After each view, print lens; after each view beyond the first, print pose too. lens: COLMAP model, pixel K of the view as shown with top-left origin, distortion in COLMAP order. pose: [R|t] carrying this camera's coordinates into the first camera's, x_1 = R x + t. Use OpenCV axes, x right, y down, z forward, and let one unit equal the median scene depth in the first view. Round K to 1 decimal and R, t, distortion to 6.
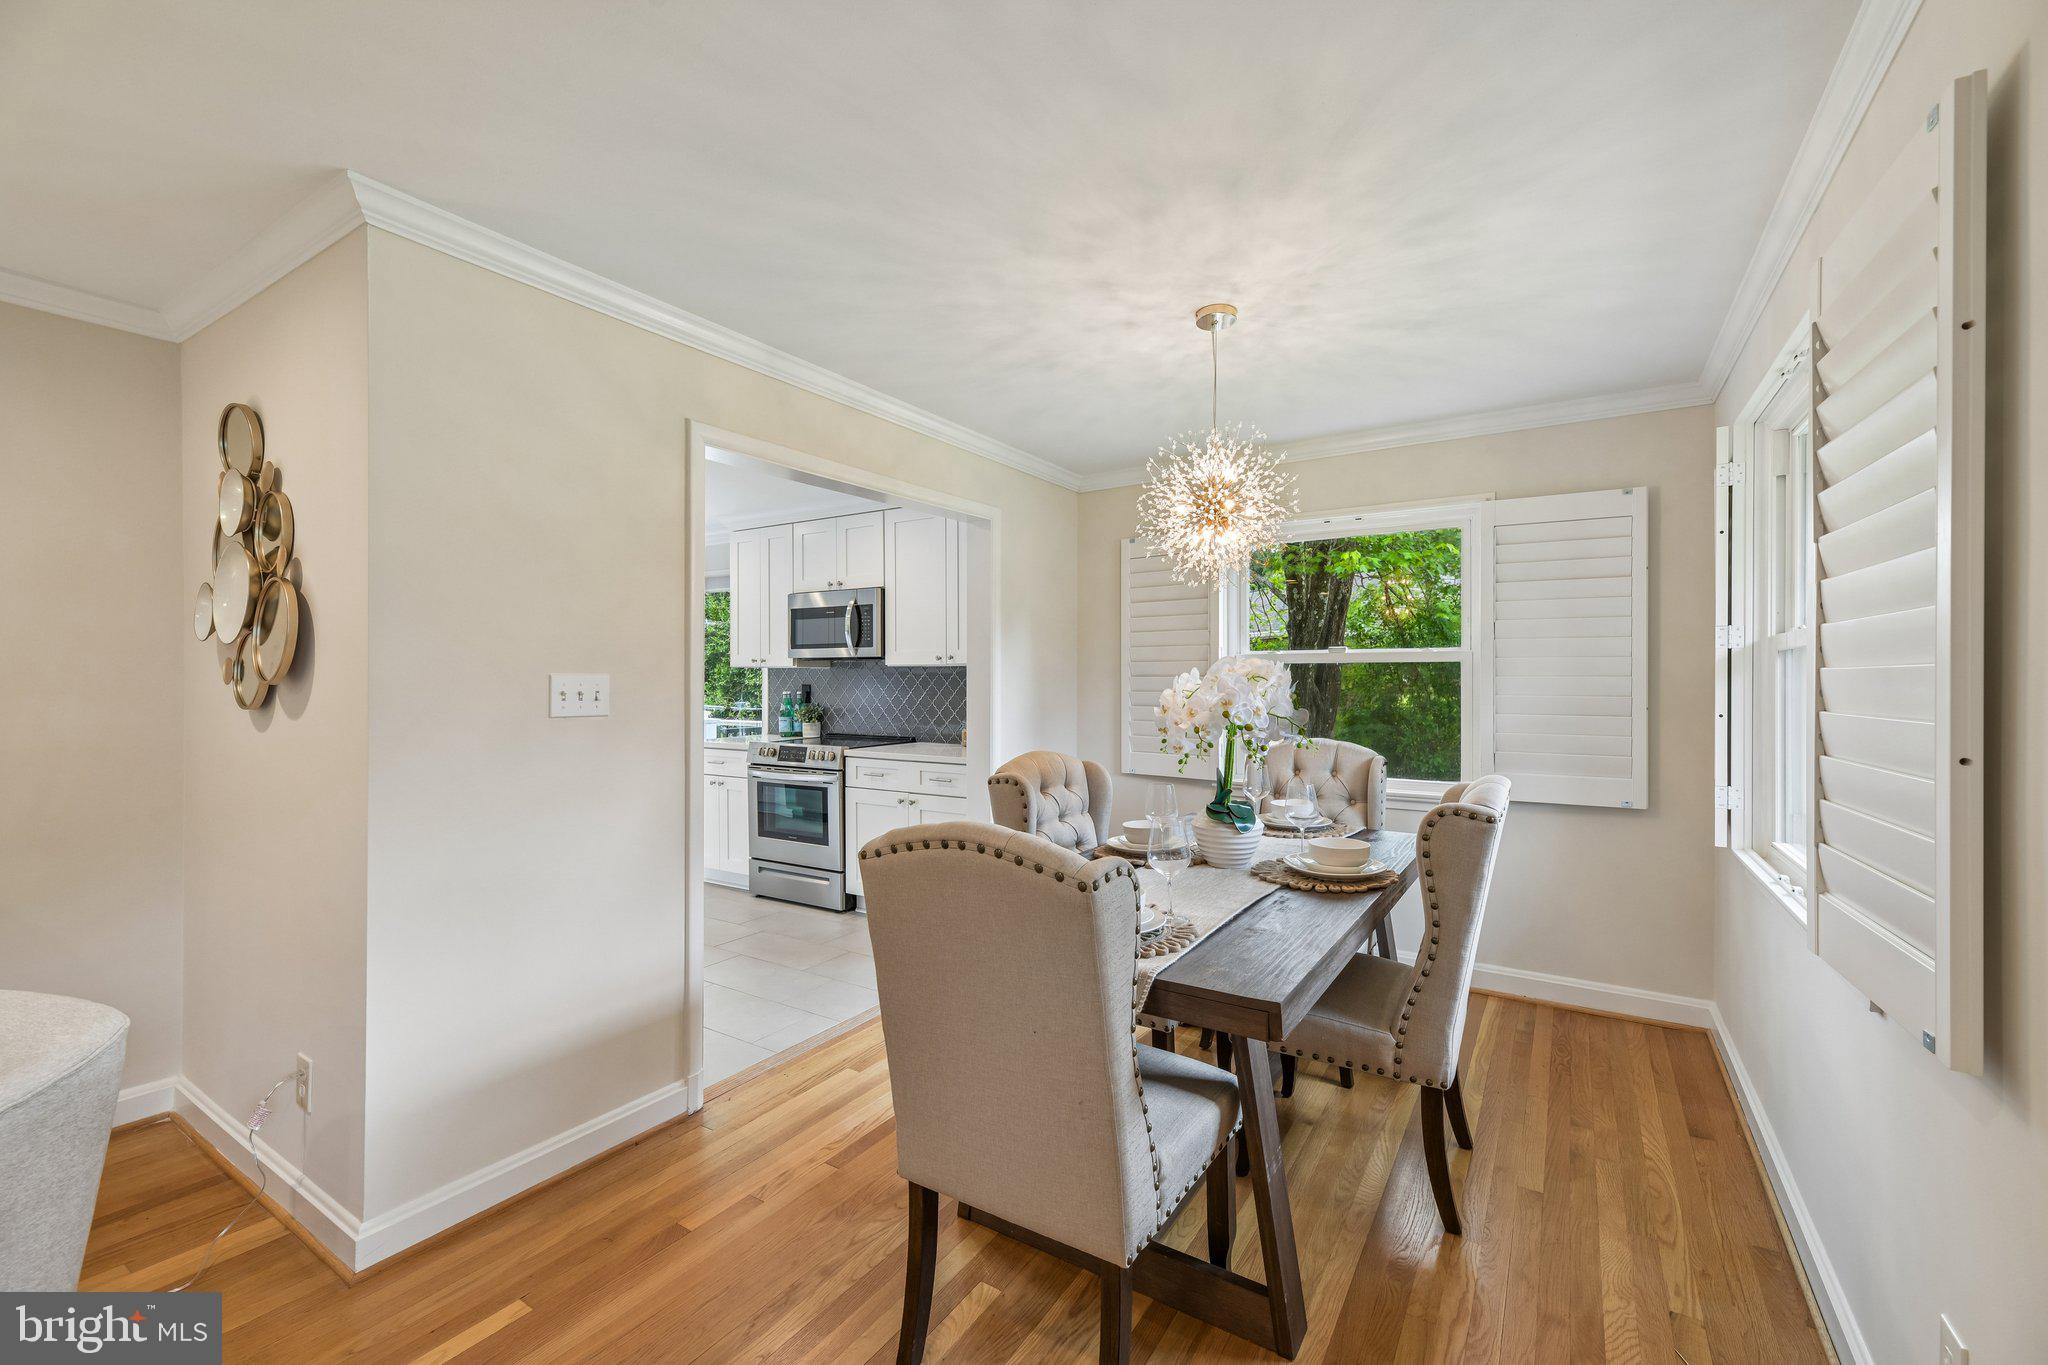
lens RADIAL K [[839.4, 0, 1030.6], [0, 839.4, 681.1], [0, 0, 1]] dist [0.012410, -0.001383]
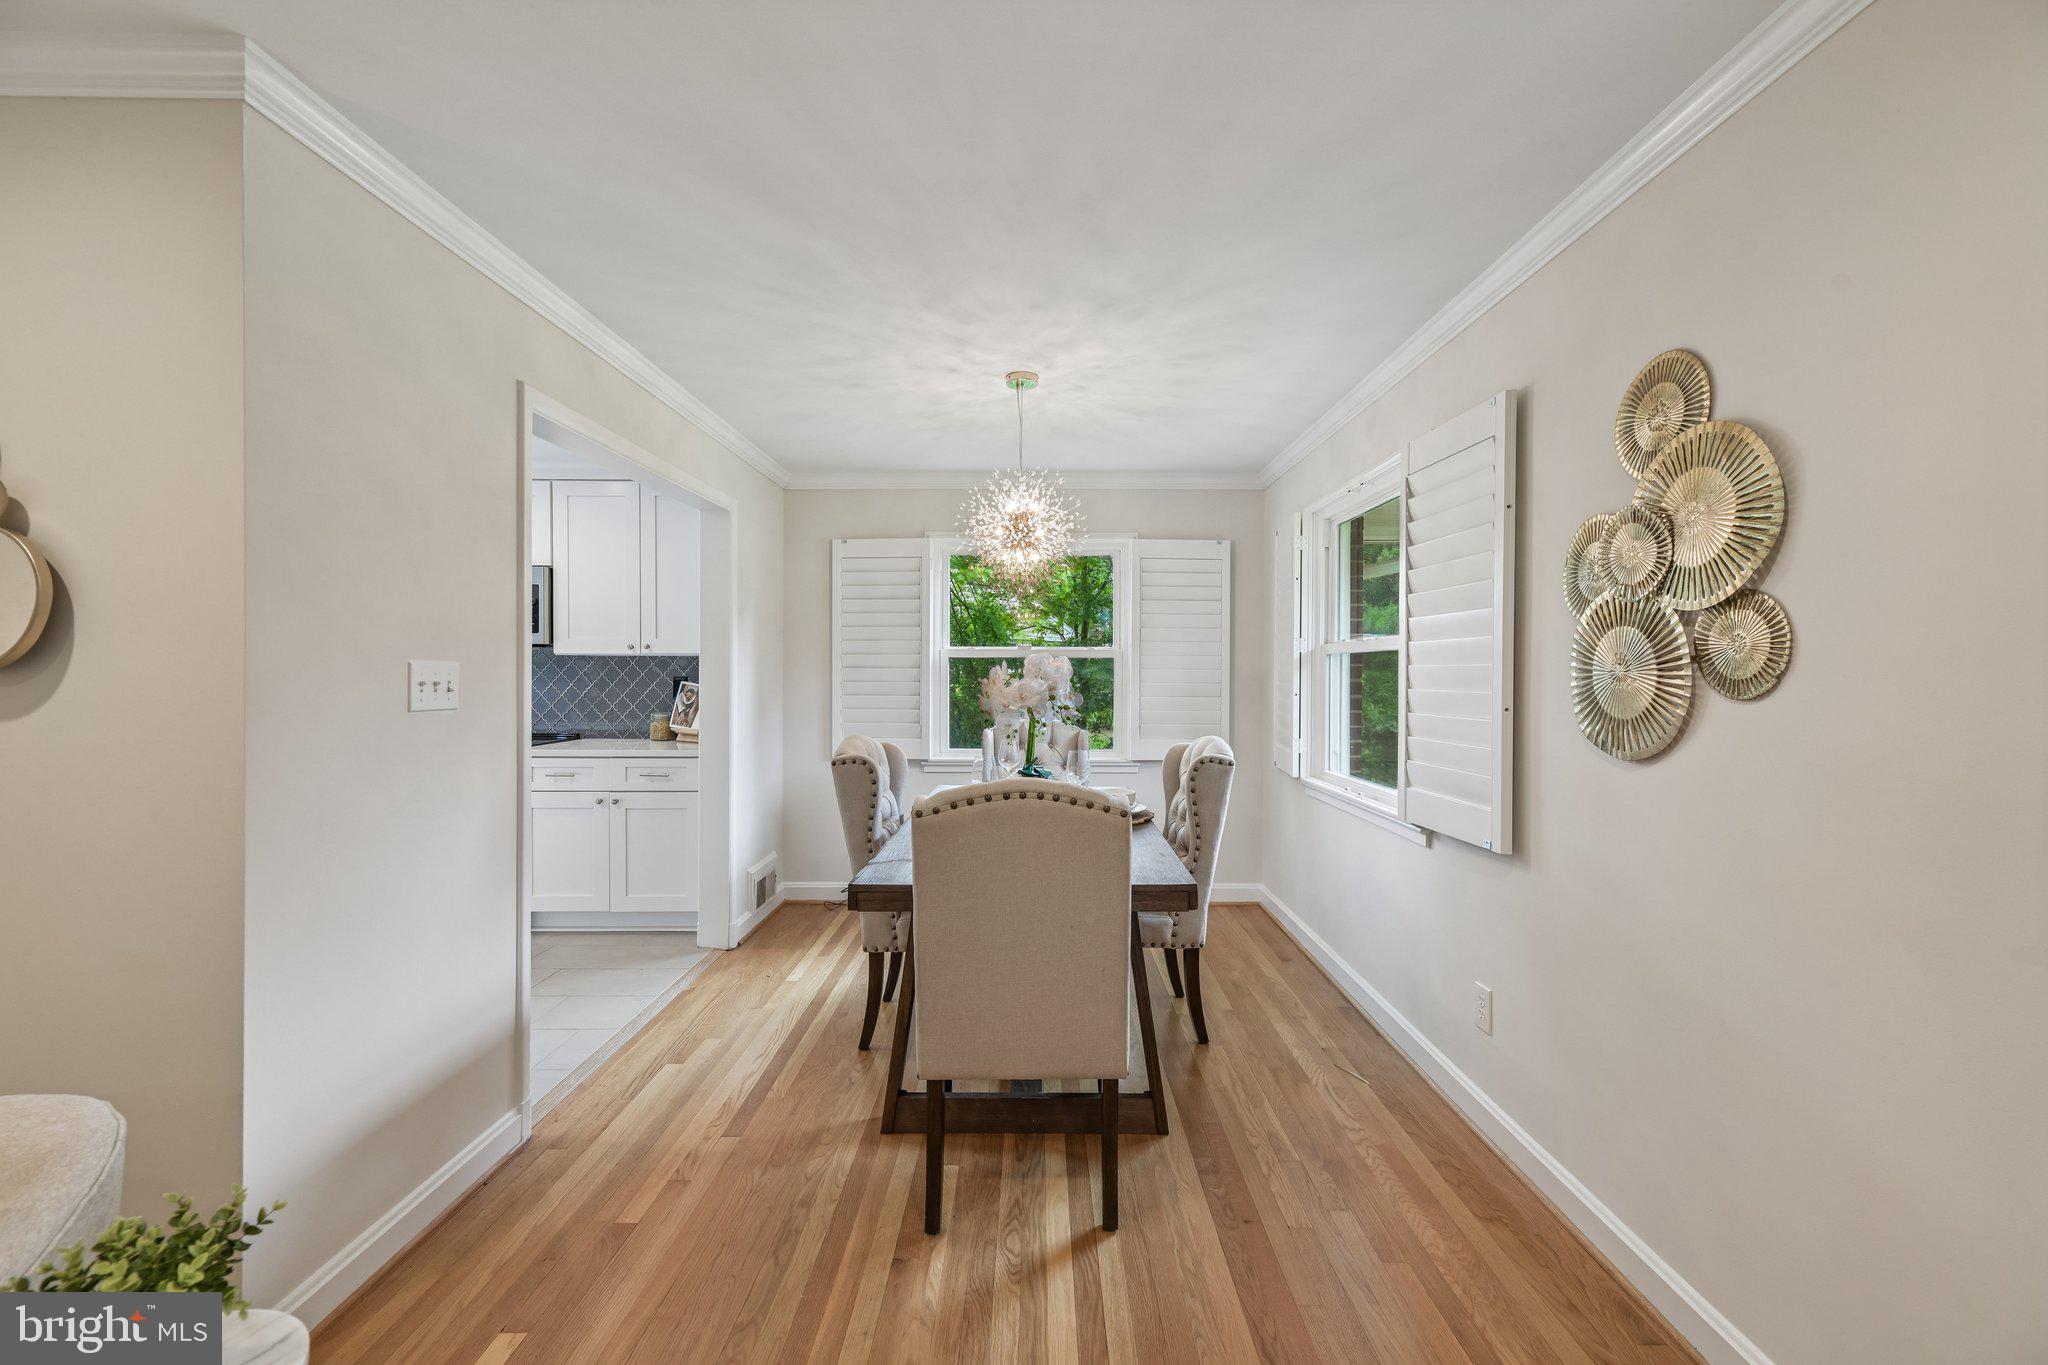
lens RADIAL K [[839.4, 0, 1031.4], [0, 839.4, 681.3], [0, 0, 1]] dist [0.012410, -0.001383]
pose [[0.845968, -0.003168, 0.533224, -0.426813], [-0.002040, 0.999956, 0.009178, 0.002527], [-0.533230, -0.008852, 0.845924, -0.065817]]
